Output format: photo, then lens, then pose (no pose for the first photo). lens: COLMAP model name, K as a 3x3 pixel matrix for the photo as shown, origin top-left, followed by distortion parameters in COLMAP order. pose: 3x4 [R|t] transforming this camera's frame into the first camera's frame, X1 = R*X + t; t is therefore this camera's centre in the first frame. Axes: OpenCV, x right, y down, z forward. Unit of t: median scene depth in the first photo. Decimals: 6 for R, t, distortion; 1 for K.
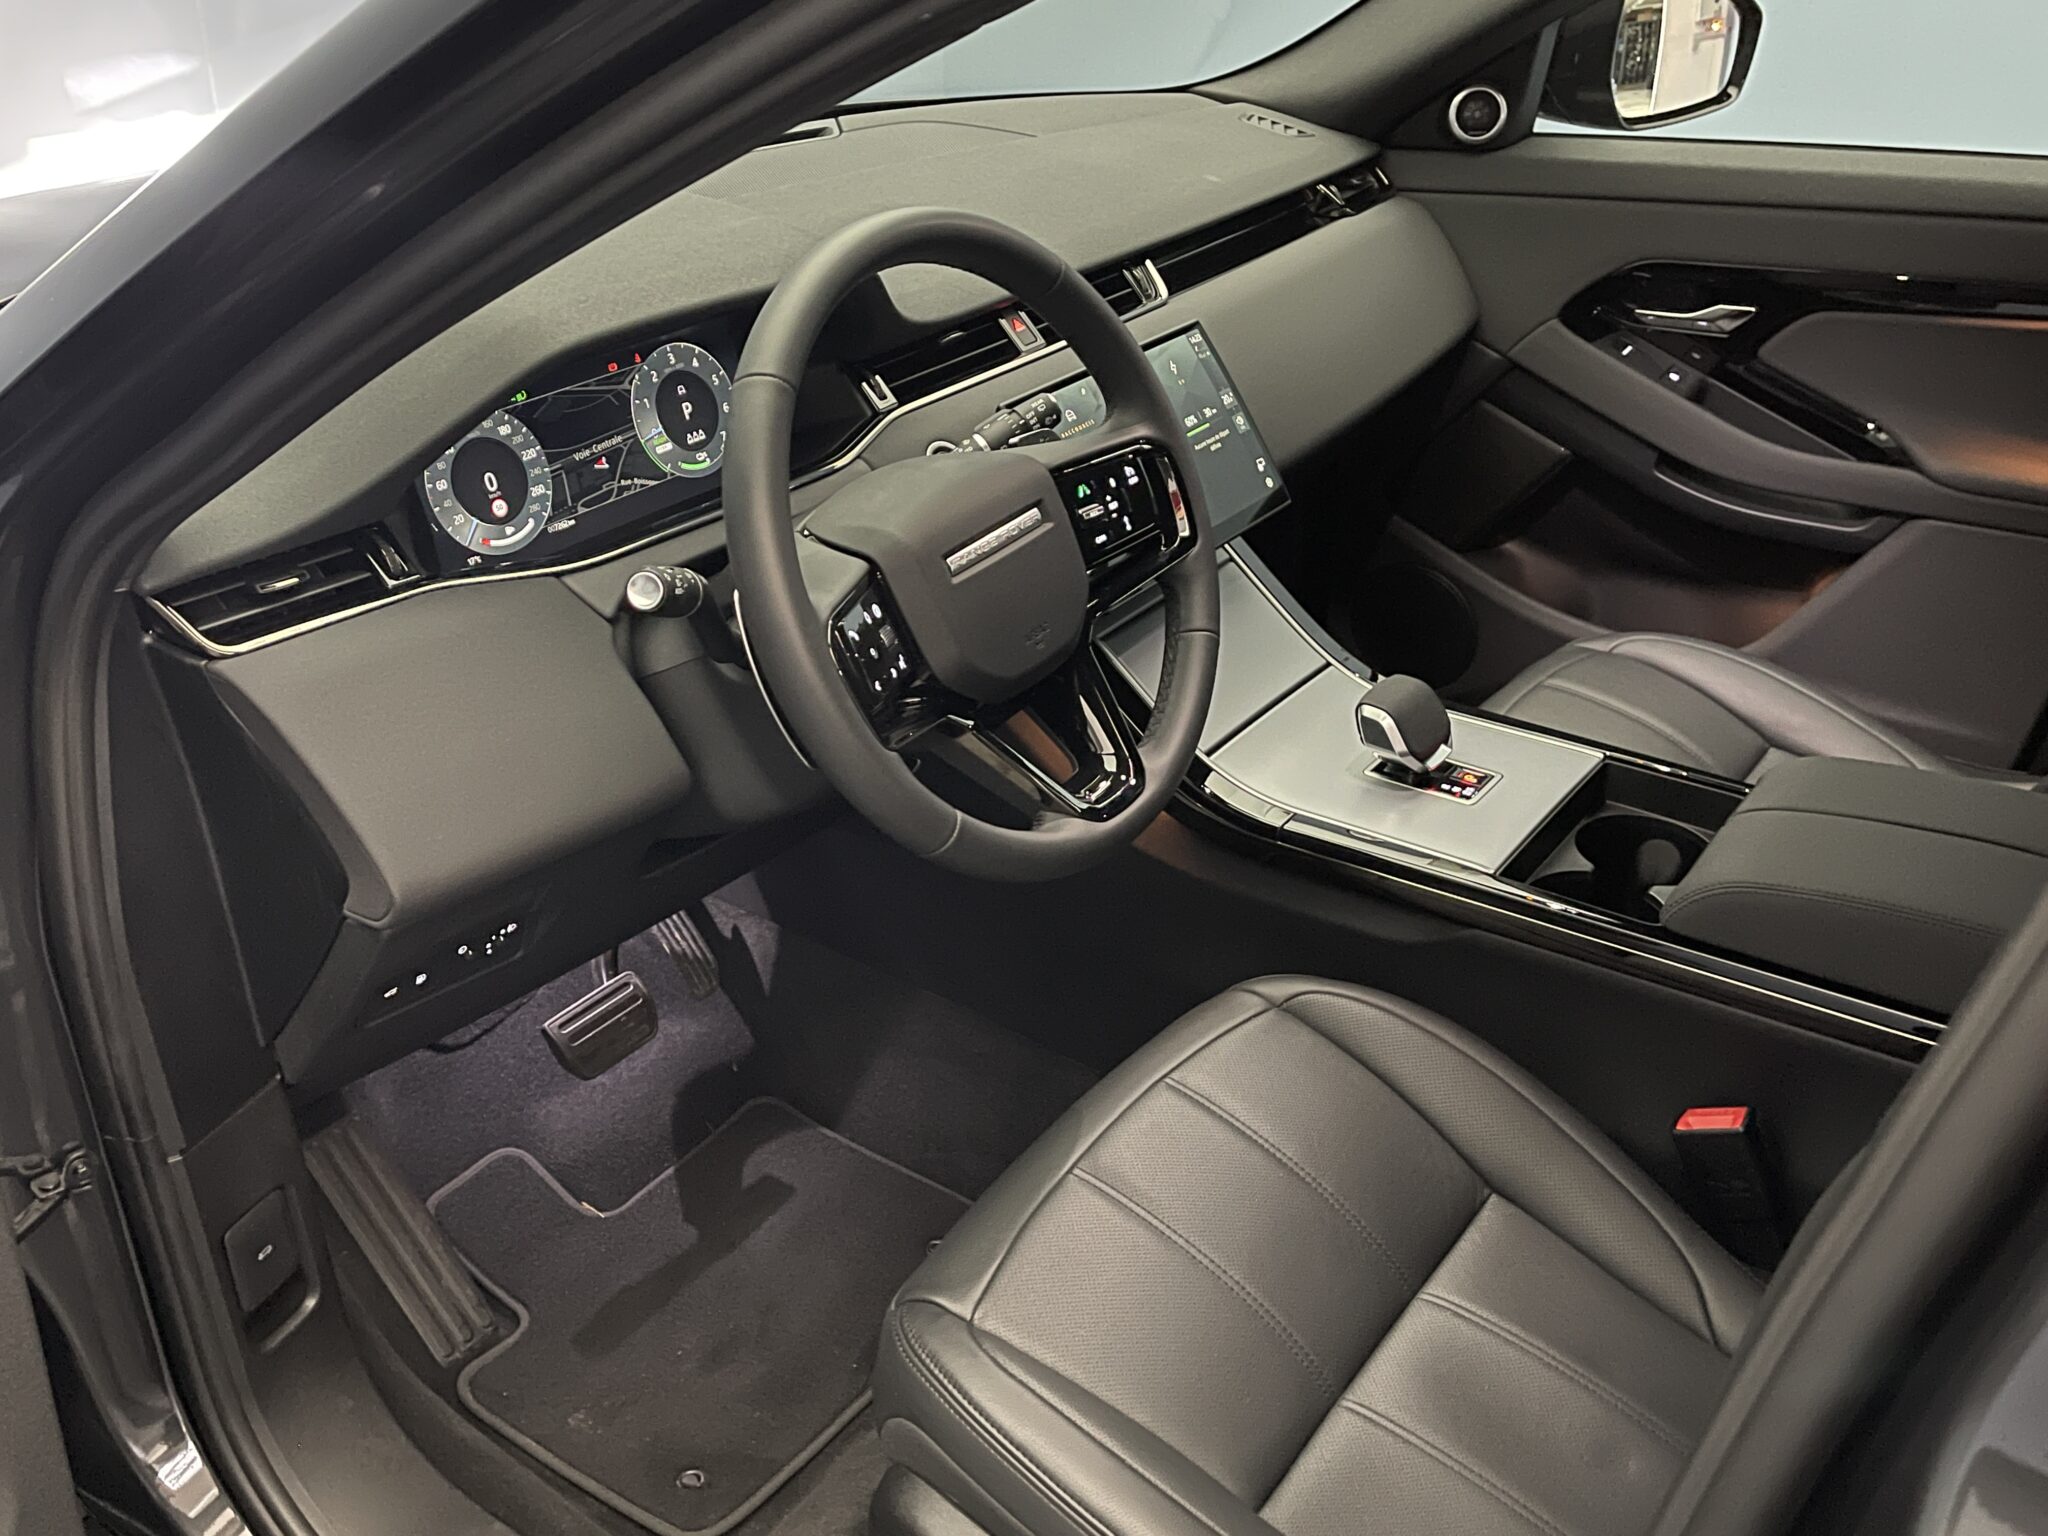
lens RADIAL K [[1854.3, 0, 1024.0], [0, 1854.3, 768.0], [0, 0, 1]] dist [0.011727, -0.017200]
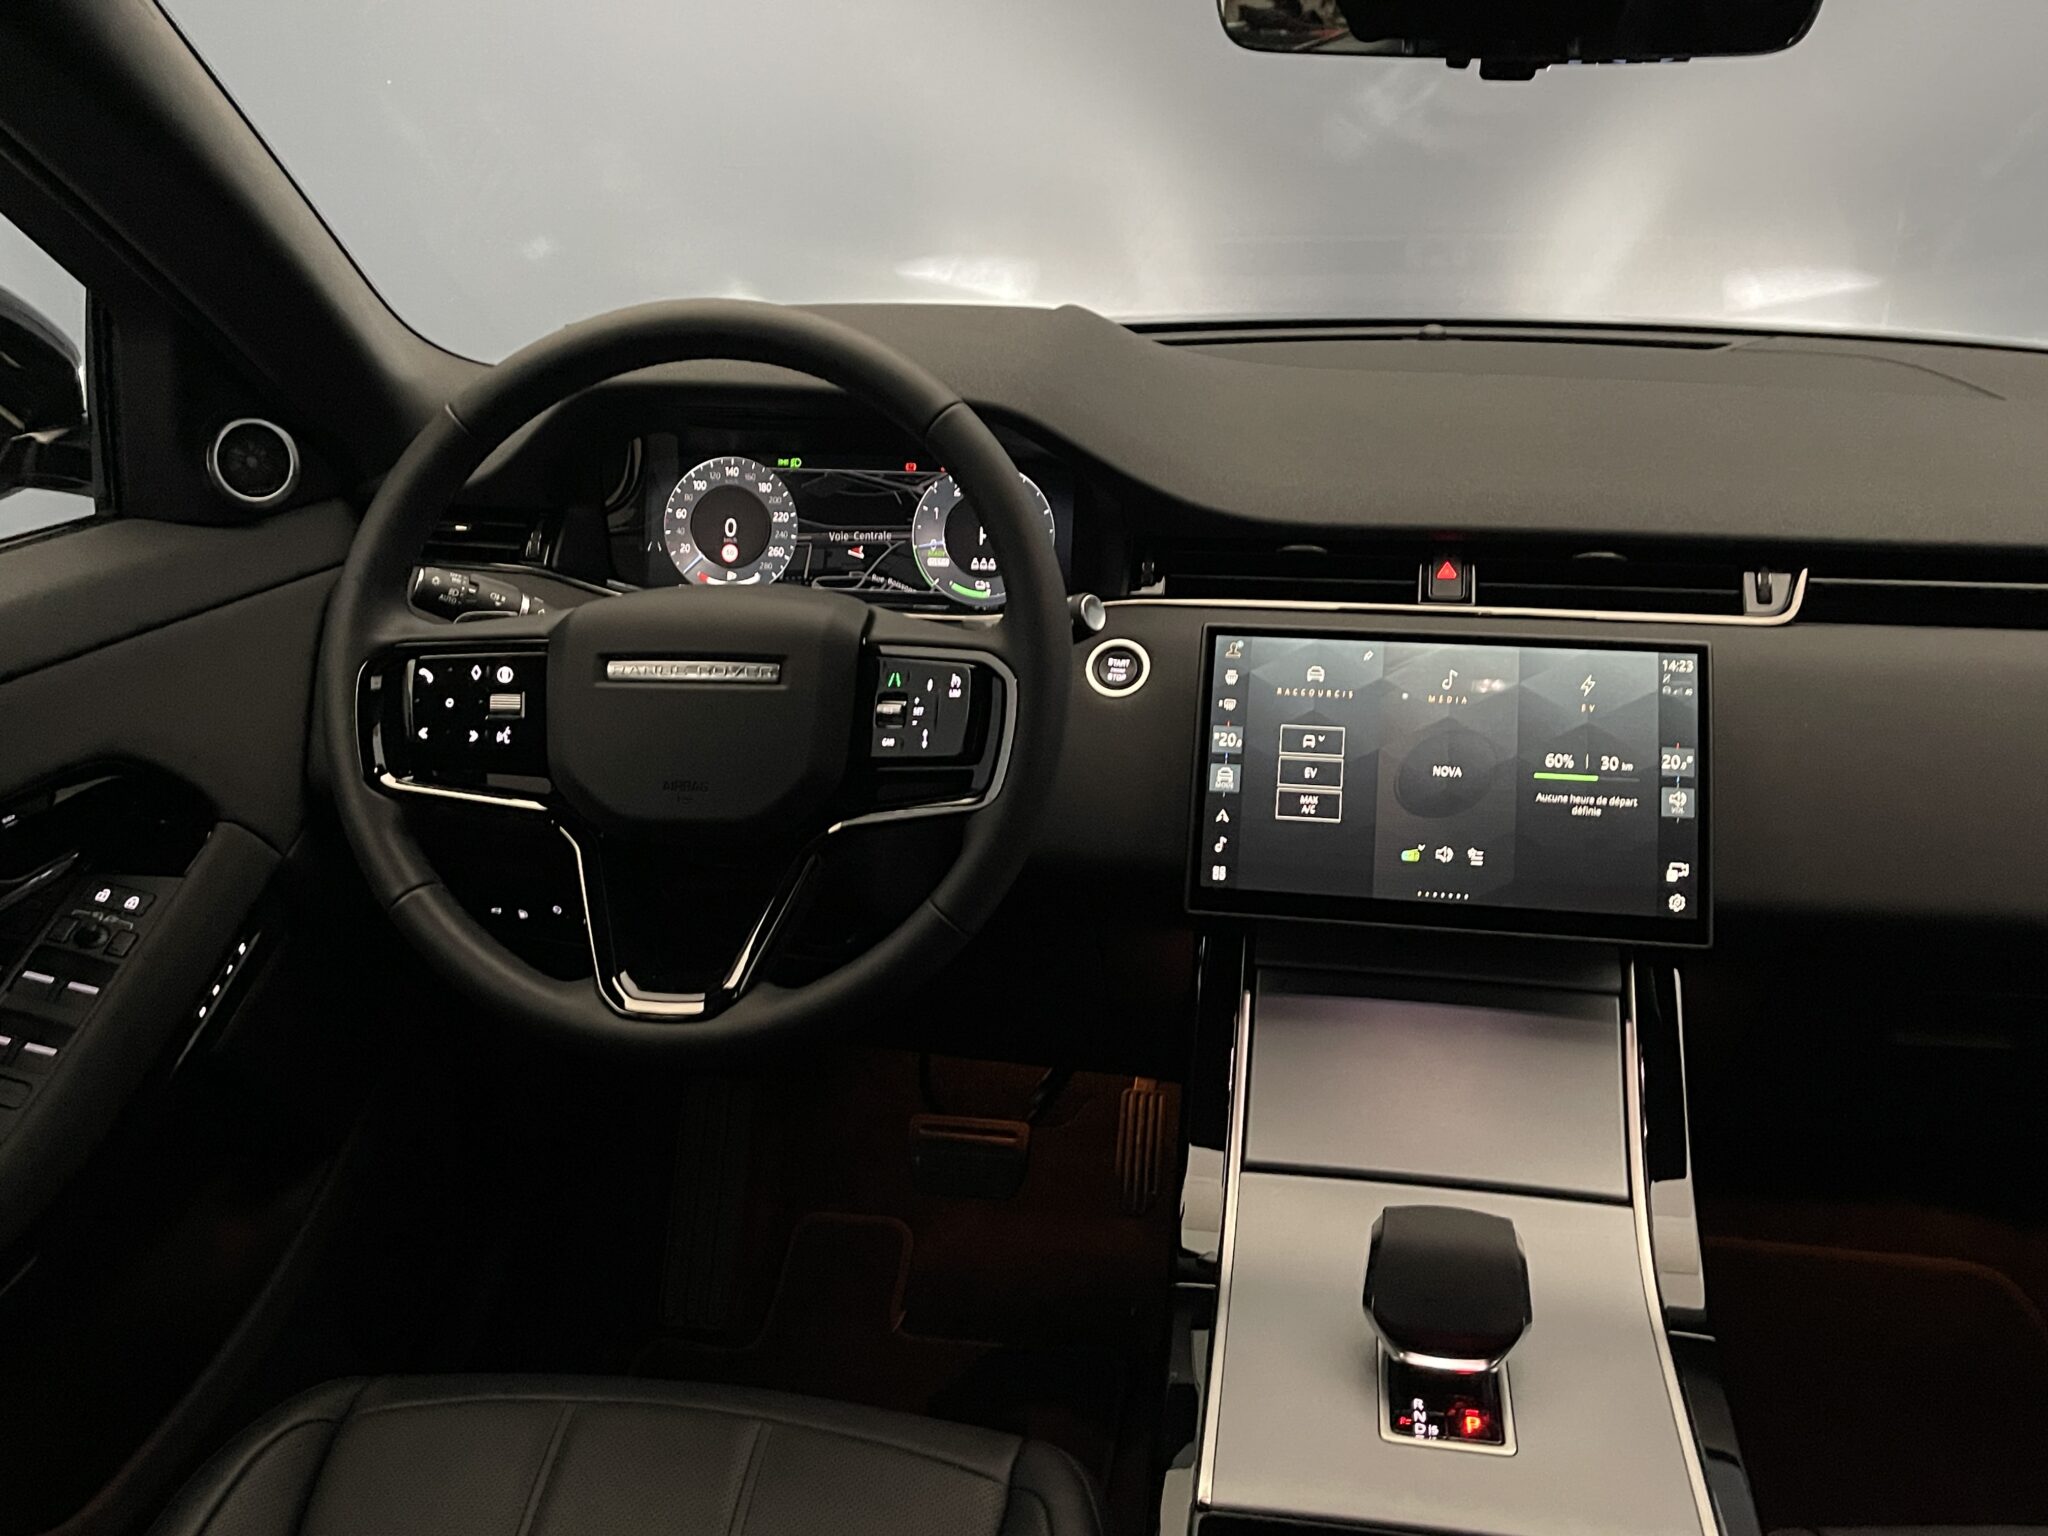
lens RADIAL K [[1854.3, 0, 1024.0], [0, 1854.3, 768.0], [0, 0, 1]] dist [0.011727, -0.017200]
pose [[0.445454, 0.320221, -0.836080, 0.688871], [-0.428770, 0.896095, 0.114763, -0.214582], [0.785956, 0.307364, 0.536470, 0.576268]]
